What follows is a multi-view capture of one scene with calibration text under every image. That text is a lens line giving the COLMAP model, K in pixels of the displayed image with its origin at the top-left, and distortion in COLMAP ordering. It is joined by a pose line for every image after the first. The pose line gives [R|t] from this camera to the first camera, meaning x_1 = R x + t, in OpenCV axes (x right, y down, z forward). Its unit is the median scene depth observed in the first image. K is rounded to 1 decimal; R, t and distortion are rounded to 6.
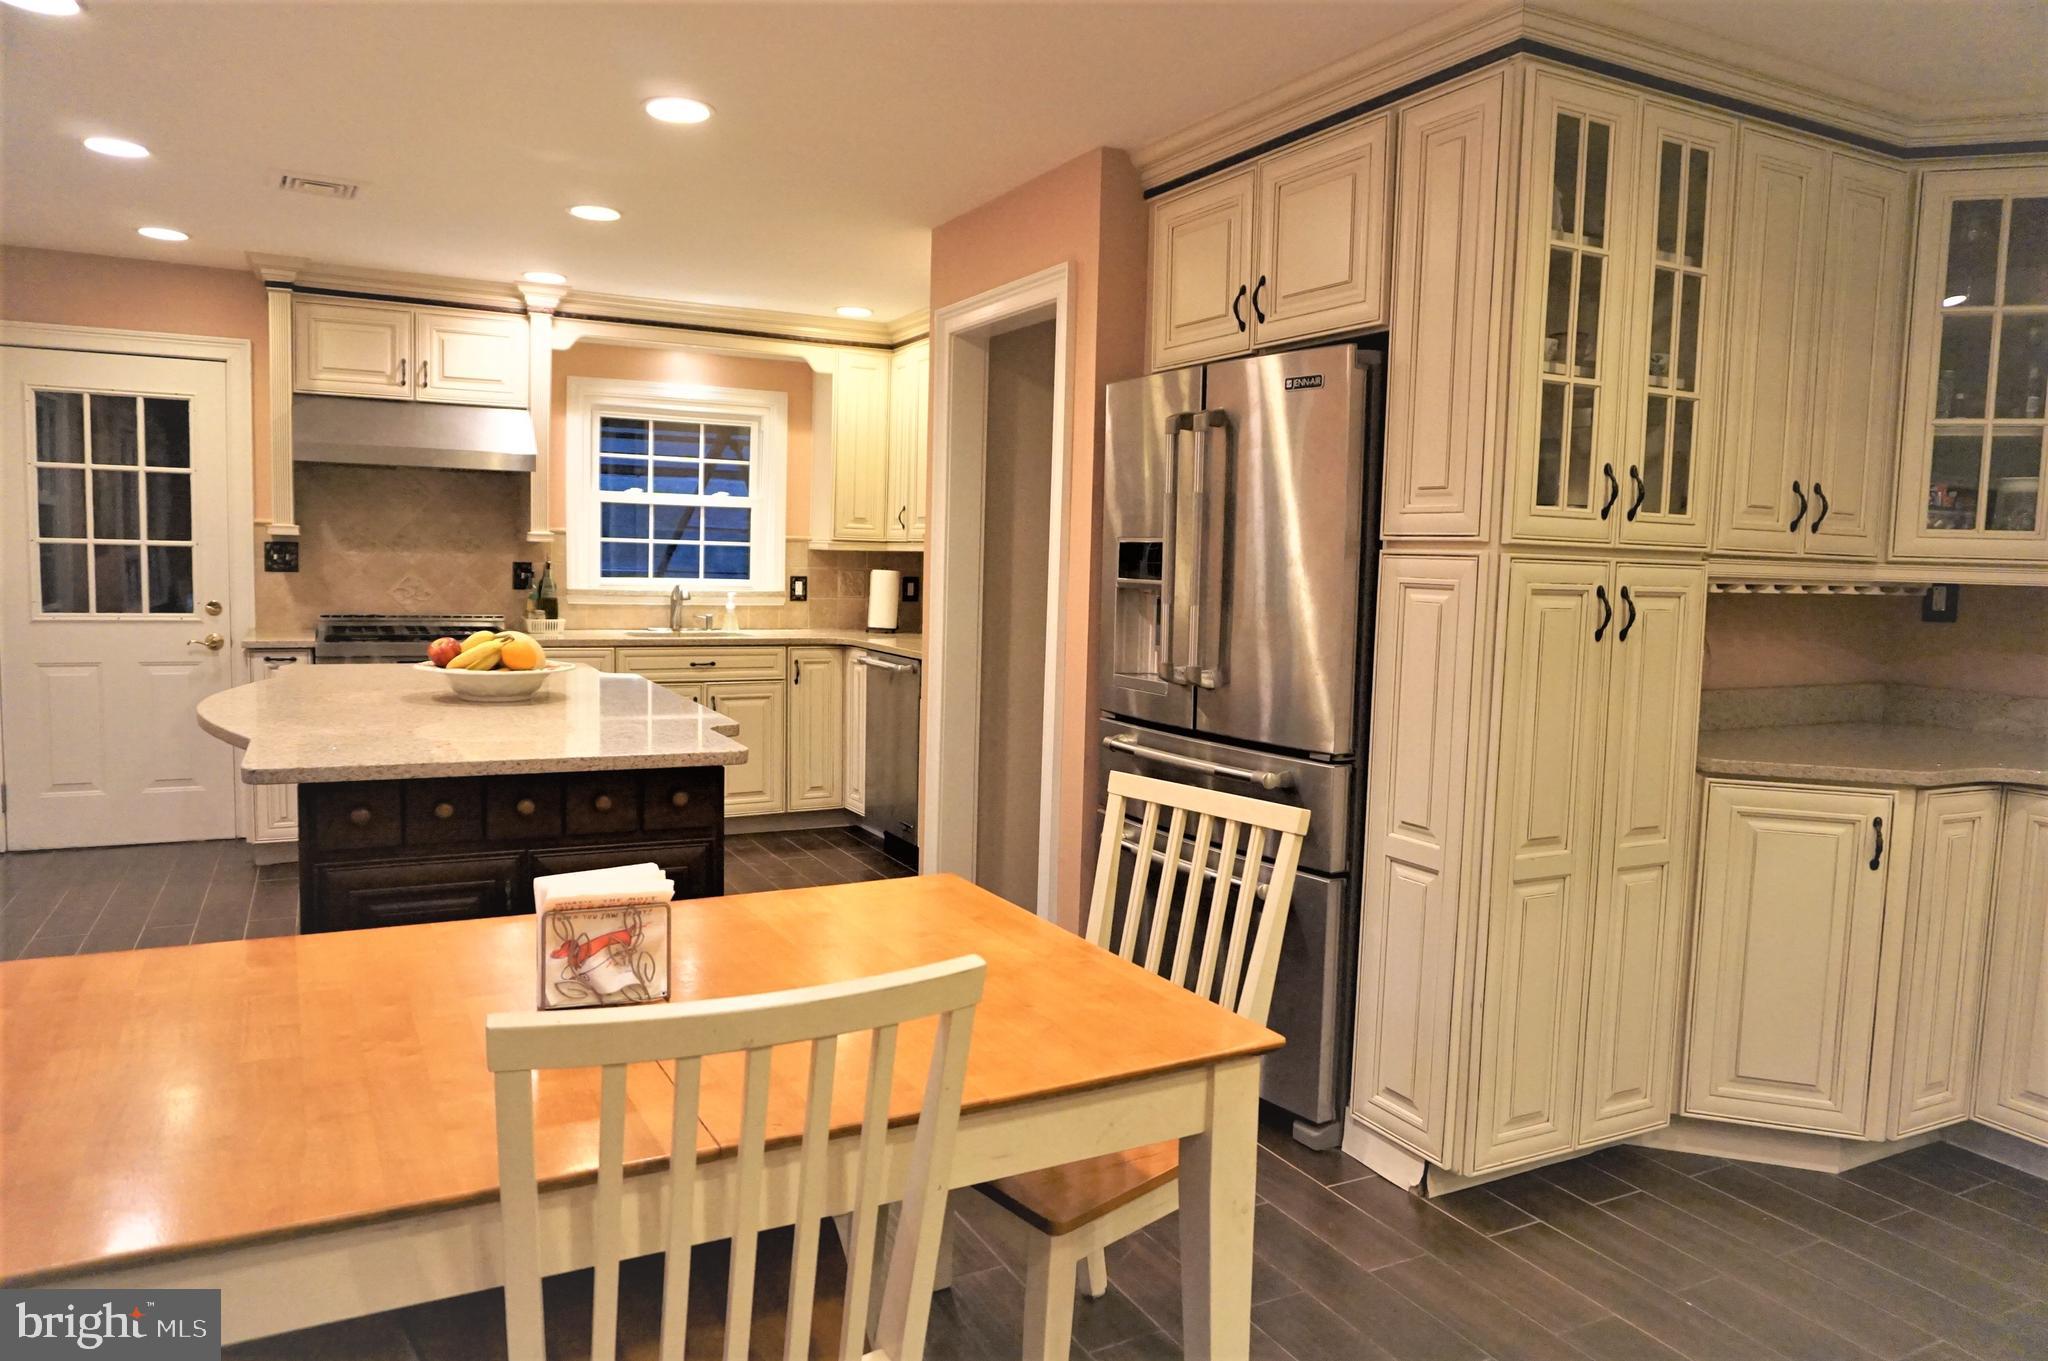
lens RADIAL K [[1366.4, 0, 1011.1], [0, 1366.4, 682.1], [0, 0, 1]] dist [-0.059505, 0.035808]
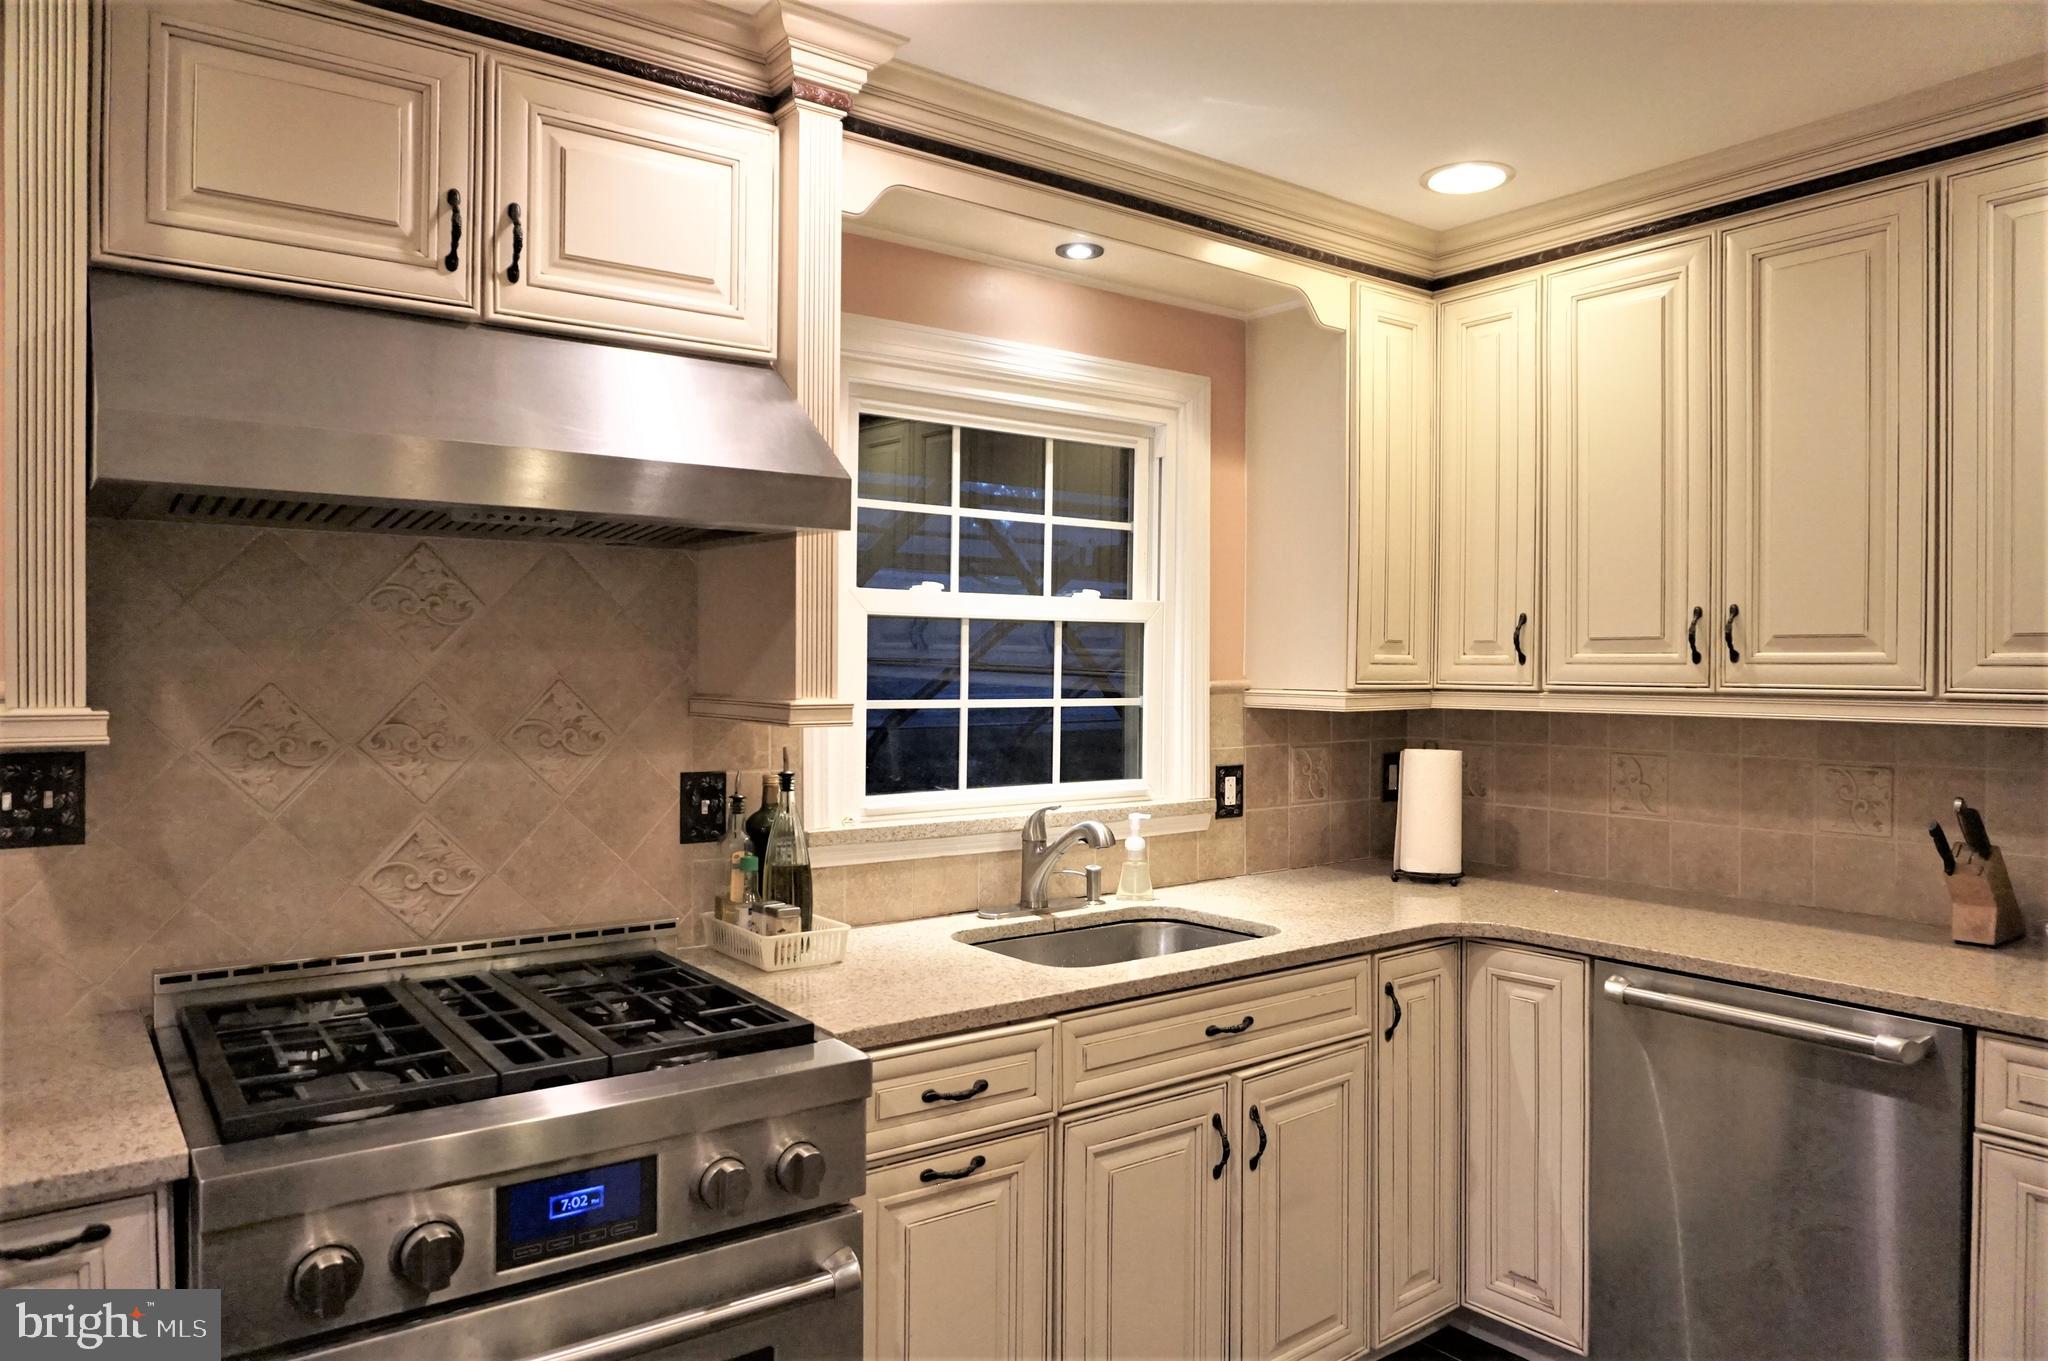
lens RADIAL K [[1366.4, 0, 1020.5], [0, 1366.4, 676.0], [0, 0, 1]] dist [-0.059505, 0.035808]
pose [[0.985833, -0.025453, 0.165786, -0.582911], [0.038634, 0.996300, -0.076771, -0.143183], [-0.163218, 0.082088, 0.983169, 1.043622]]
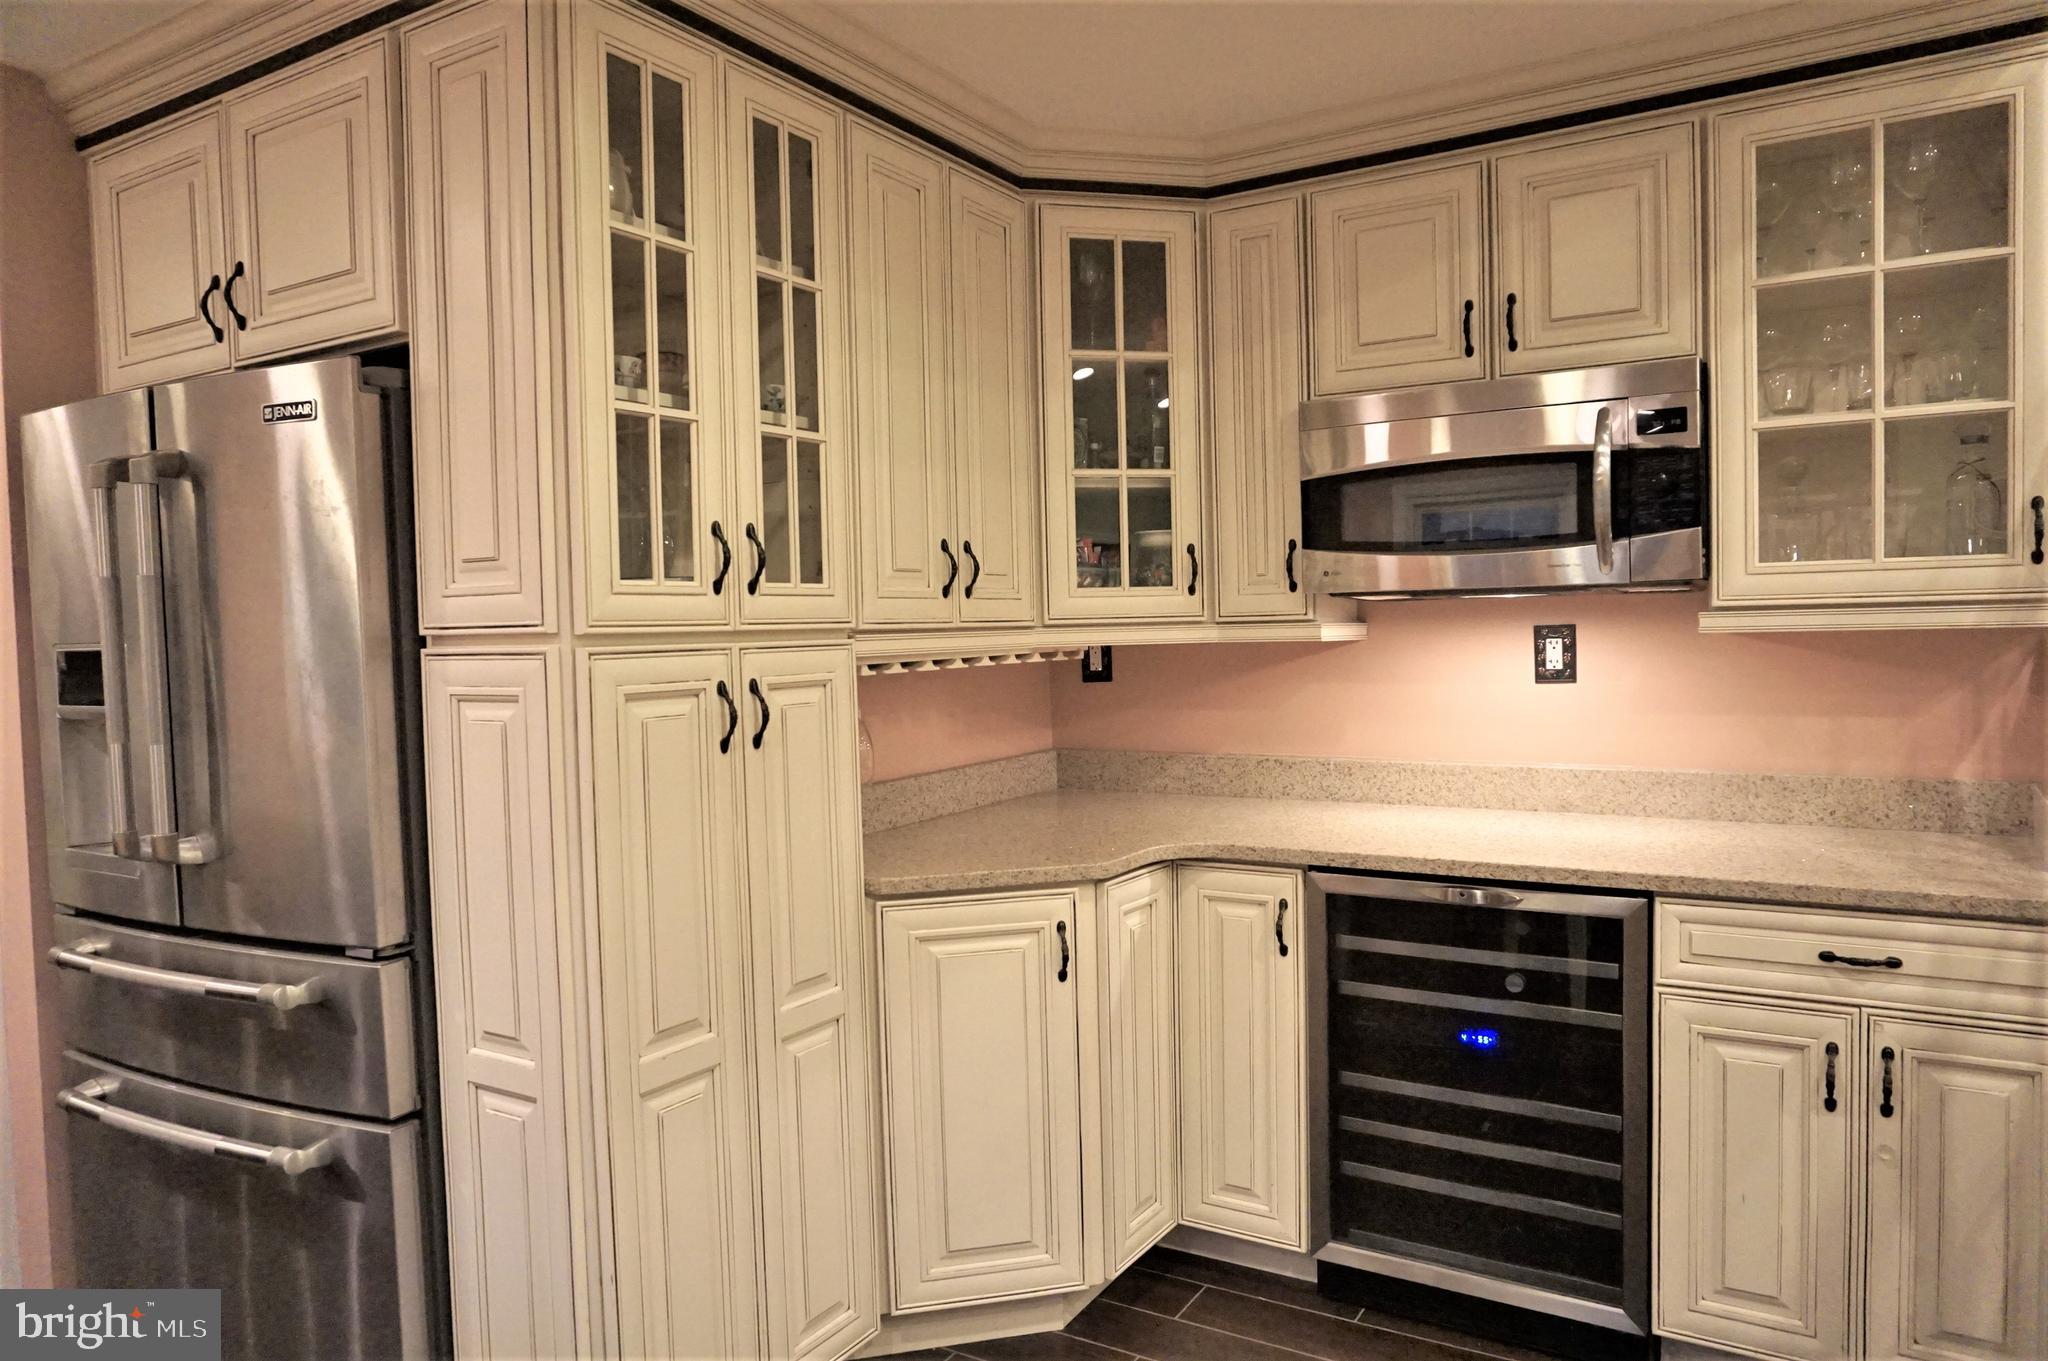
lens RADIAL K [[1366.4, 0, 1035.6], [0, 1366.4, 679.2], [0, 0, 1]] dist [-0.059505, 0.035808]
pose [[0.843392, -0.066571, 0.533159, 0.132739], [0.093539, 0.995334, -0.023688, -0.028320], [-0.529094, 0.069849, 0.845683, 0.193097]]
